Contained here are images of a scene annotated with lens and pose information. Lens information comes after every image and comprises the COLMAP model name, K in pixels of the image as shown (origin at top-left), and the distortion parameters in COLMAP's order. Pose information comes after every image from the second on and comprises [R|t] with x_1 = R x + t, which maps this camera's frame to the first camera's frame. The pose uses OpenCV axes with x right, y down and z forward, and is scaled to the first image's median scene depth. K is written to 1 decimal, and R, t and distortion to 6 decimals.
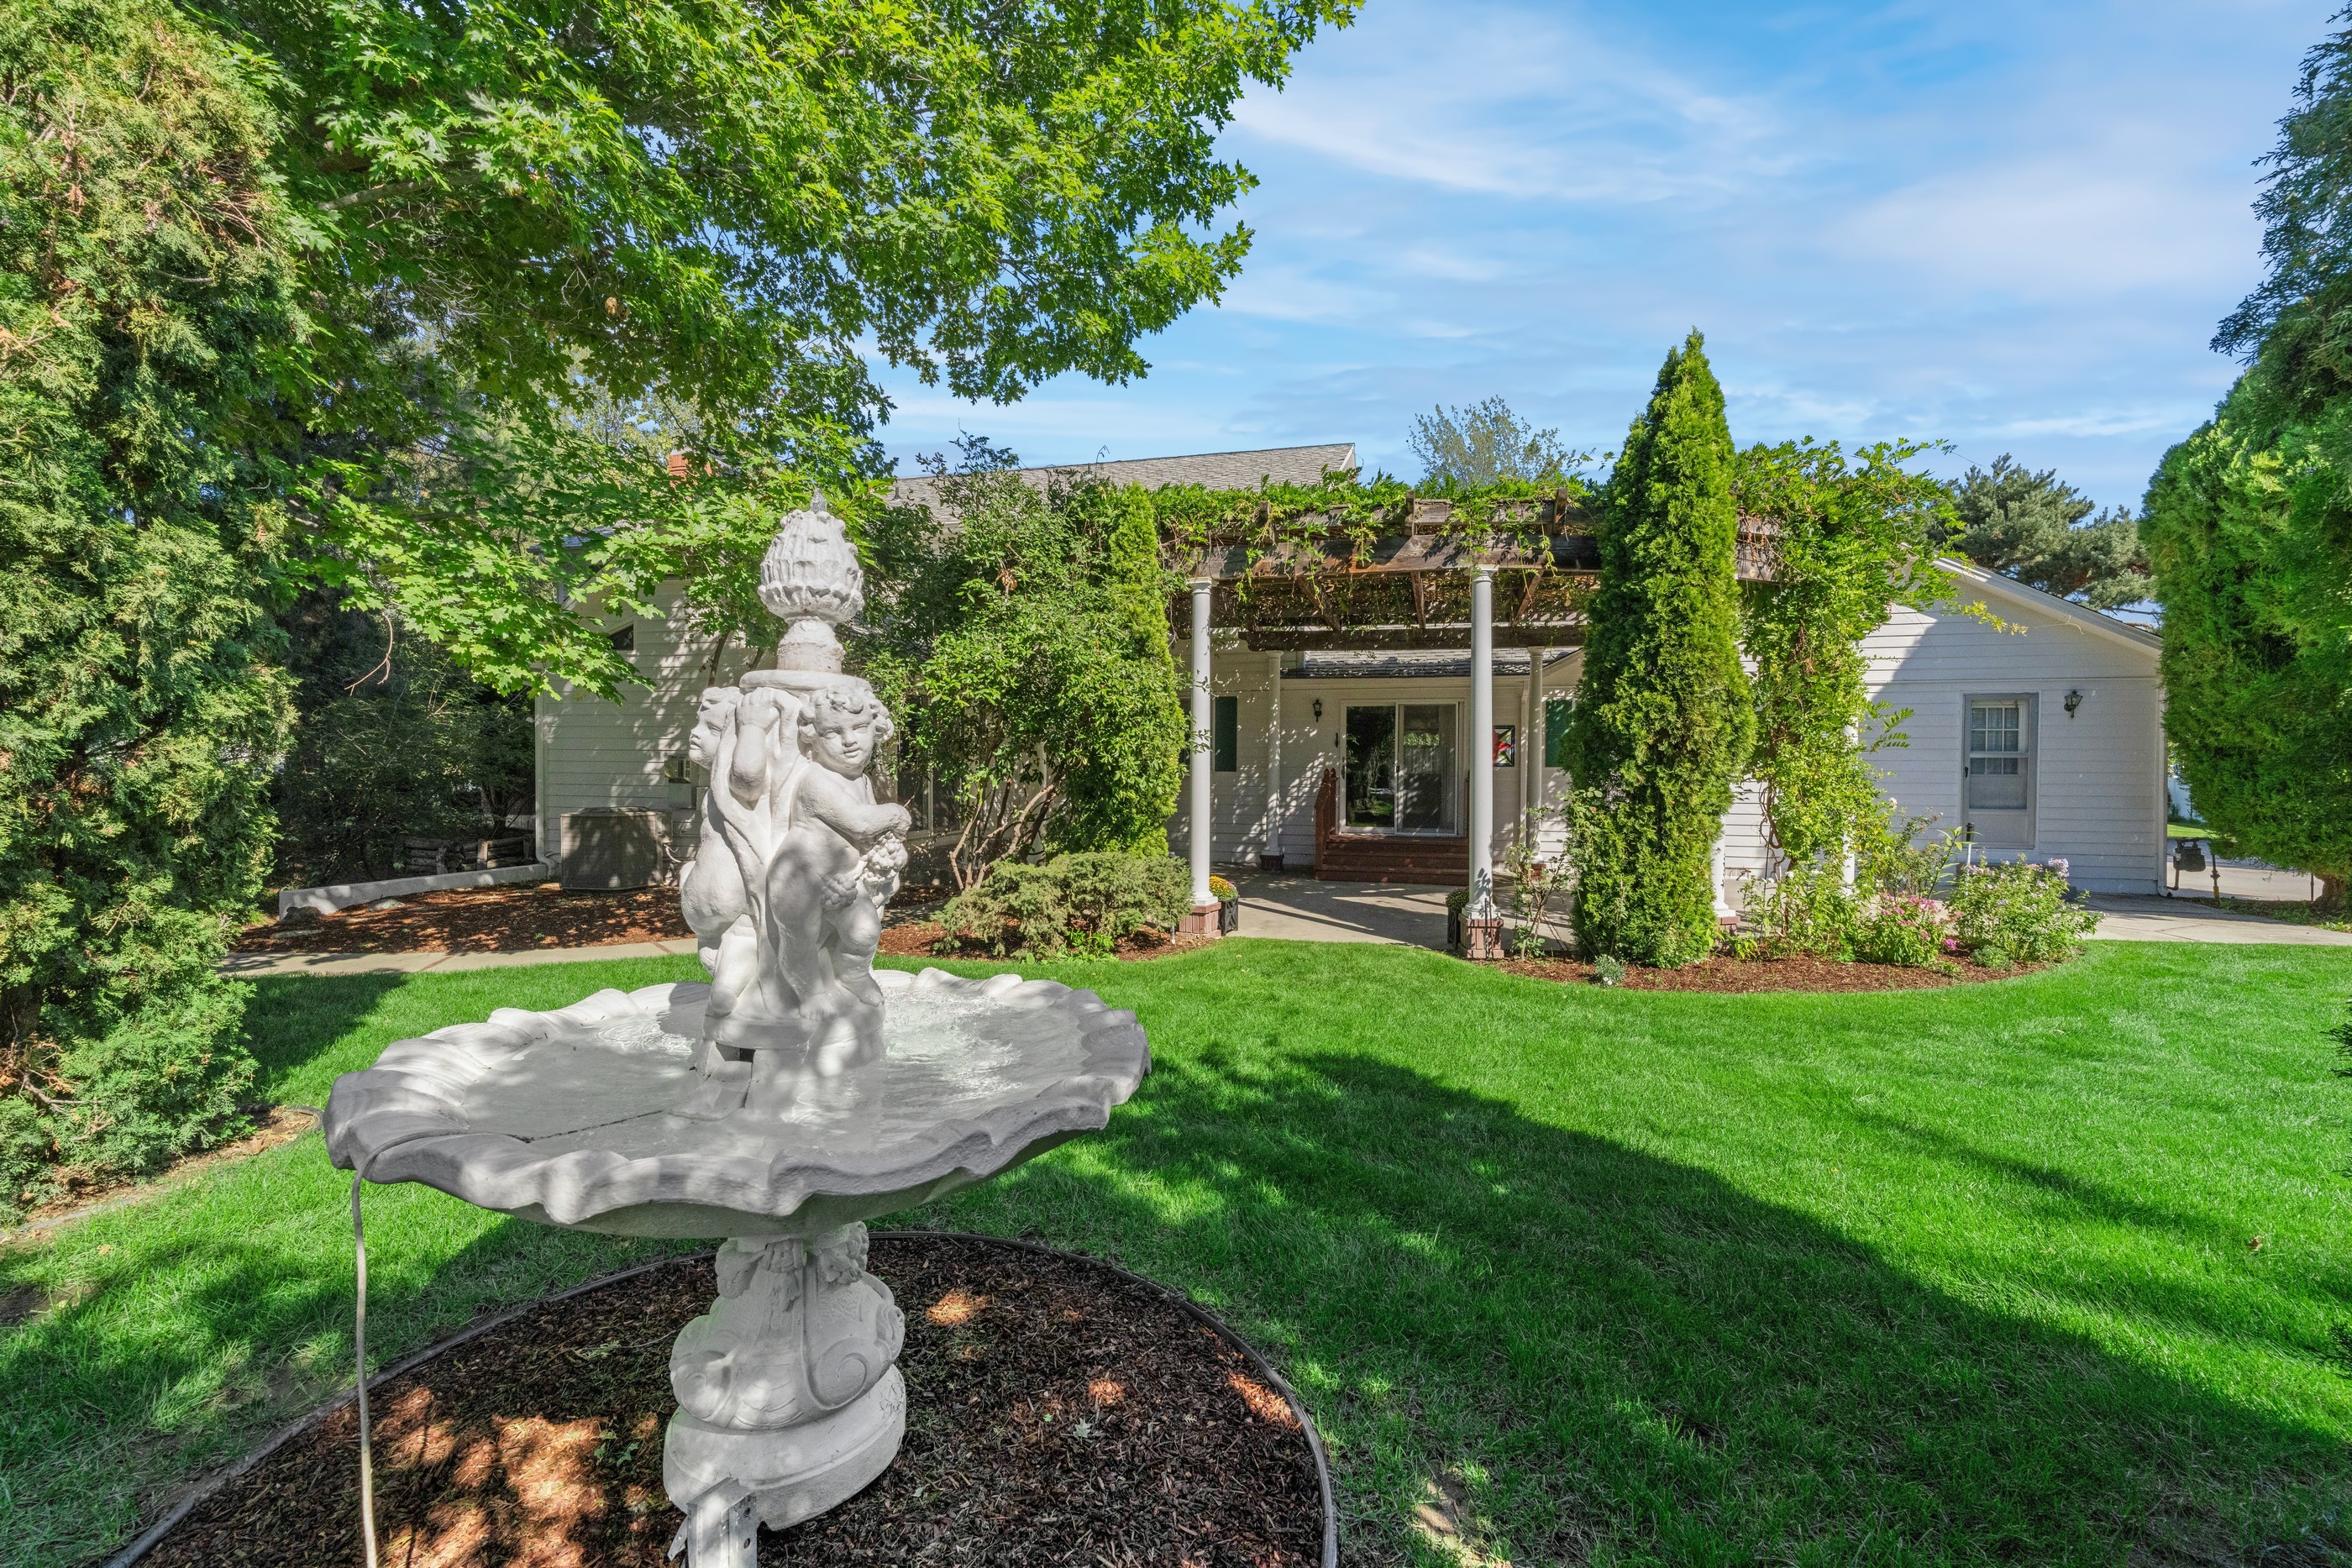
lens RADIAL K [[957.1, 0, 1176.0], [0, 957.1, 784.0], [0, 0, 1]] dist [-0.000162, -0.000007]
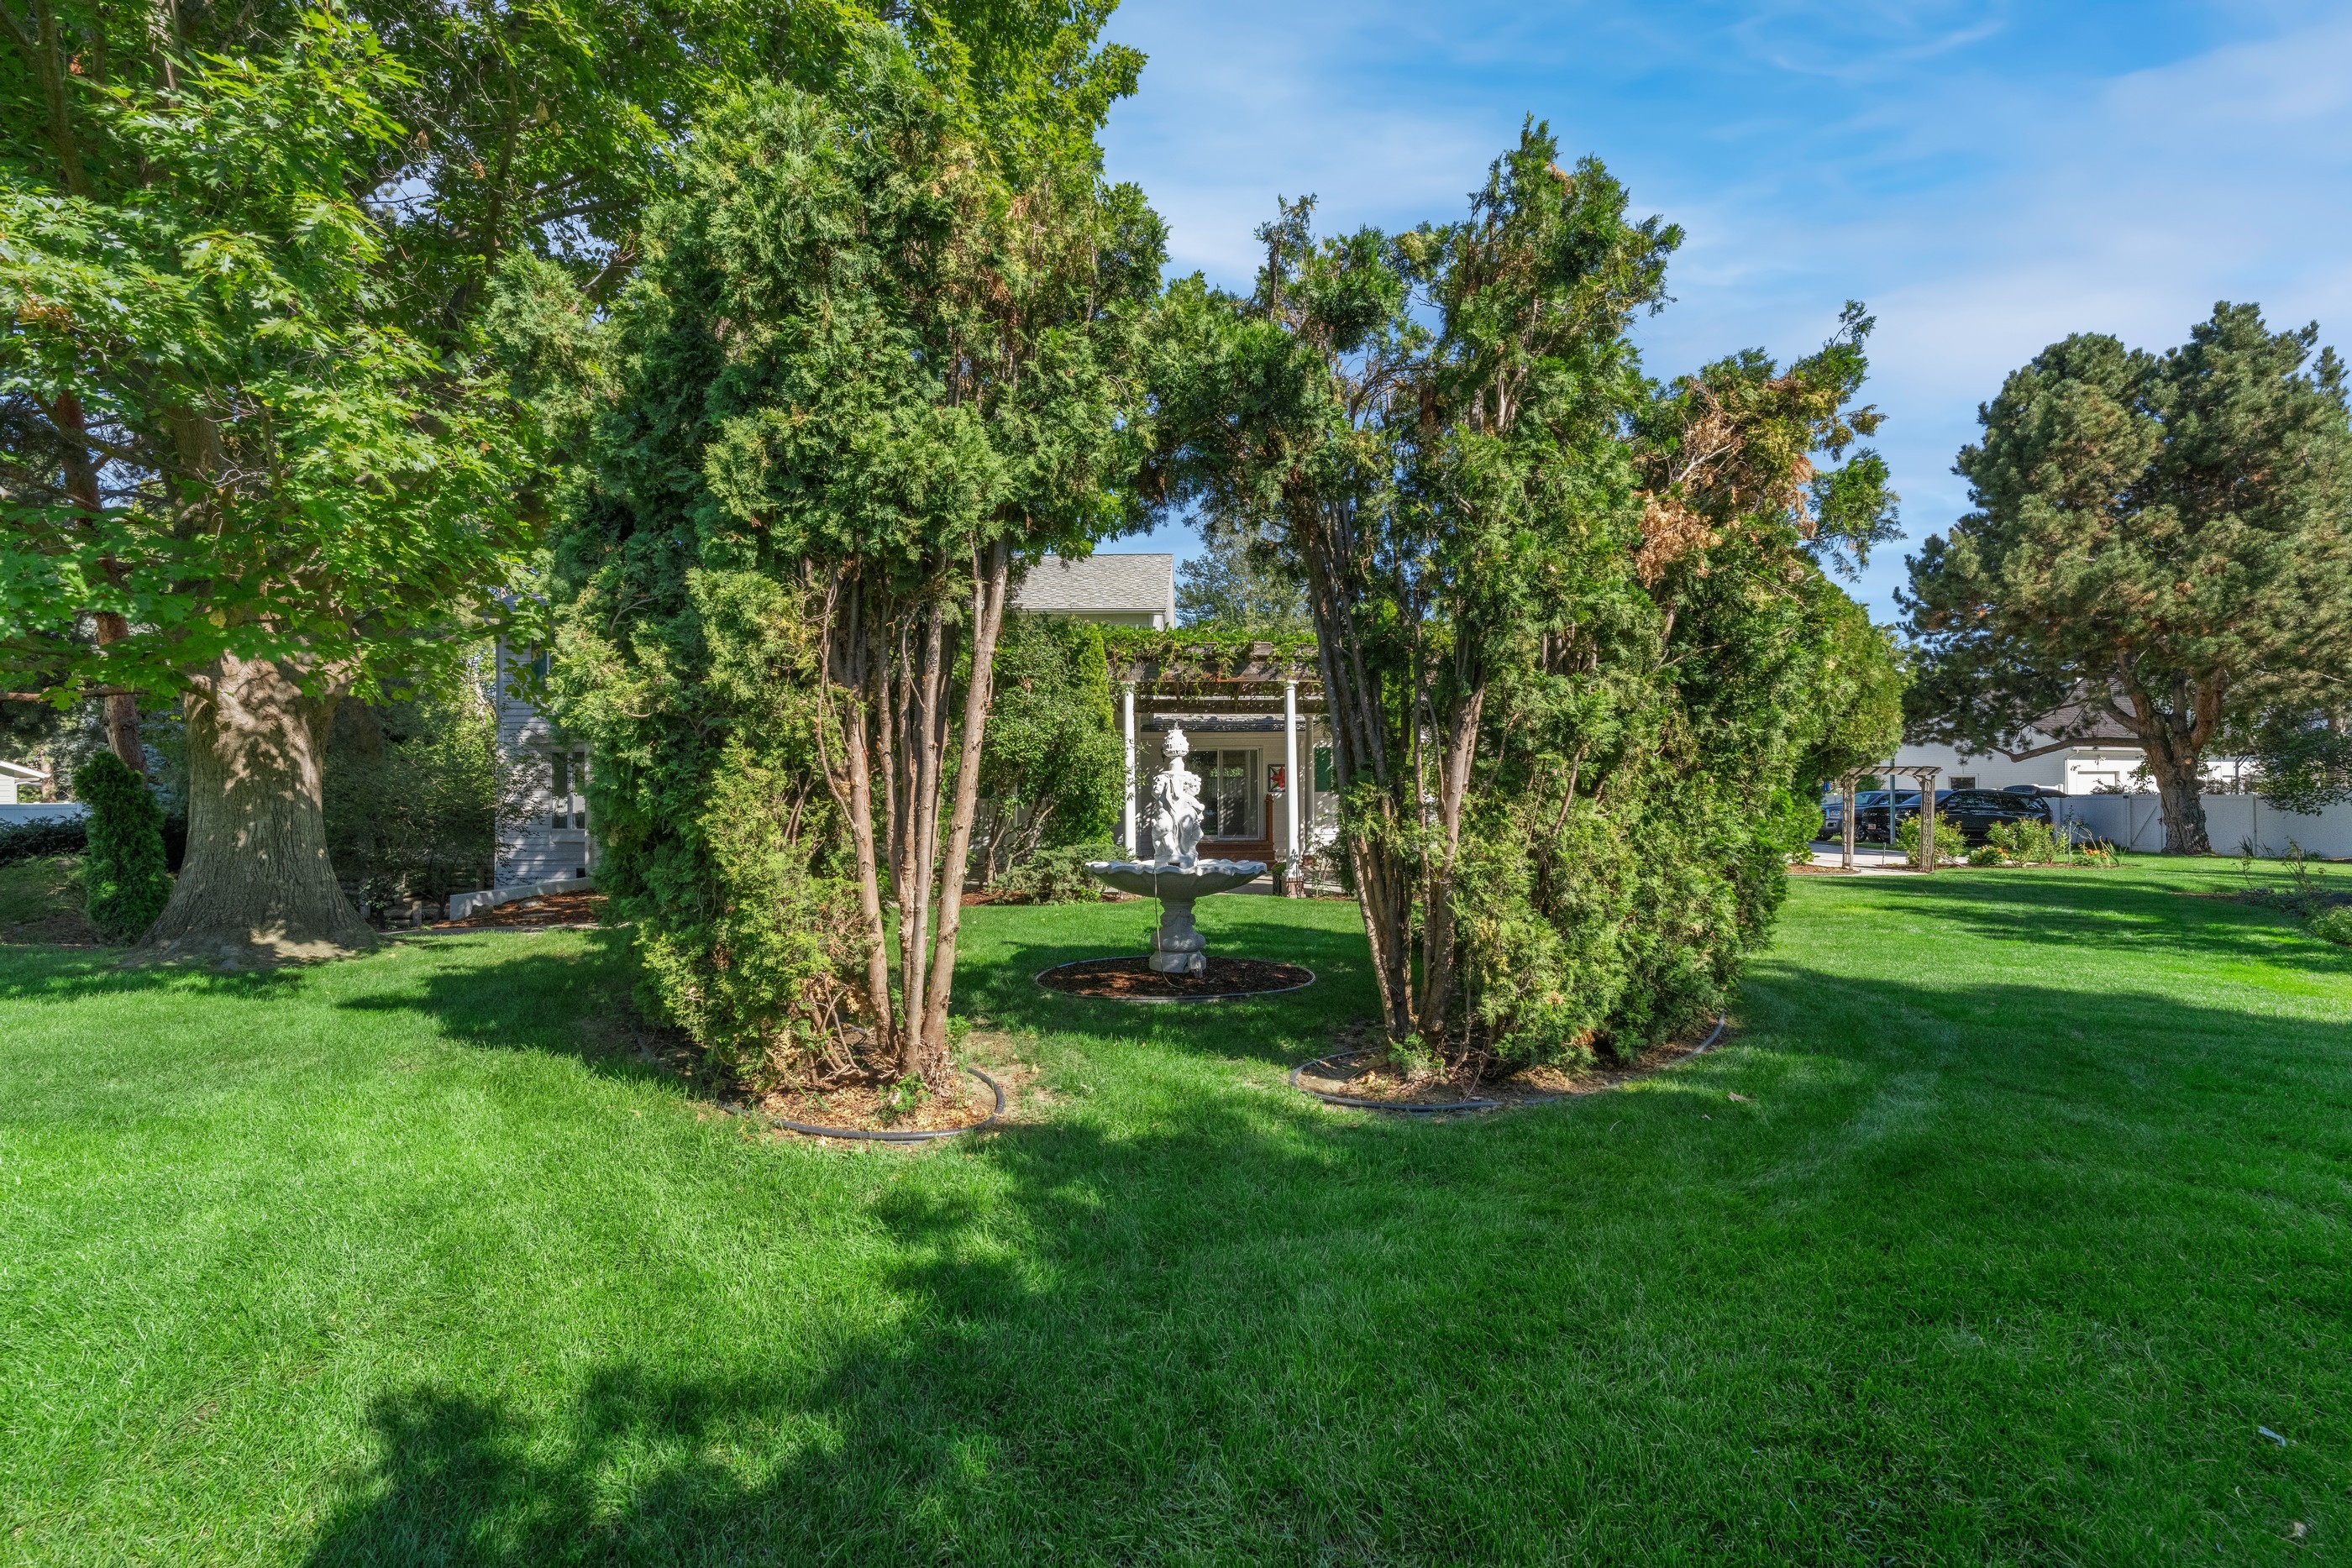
lens RADIAL K [[957.1, 0, 1176.0], [0, 957.1, 784.0], [0, 0, 1]] dist [-0.000162, -0.000007]
pose [[0.969393, -0.008389, 0.245369, -0.324869], [0.015301, 0.999538, -0.026276, 0.009611], [-0.245035, 0.029227, 0.969074, -0.671114]]
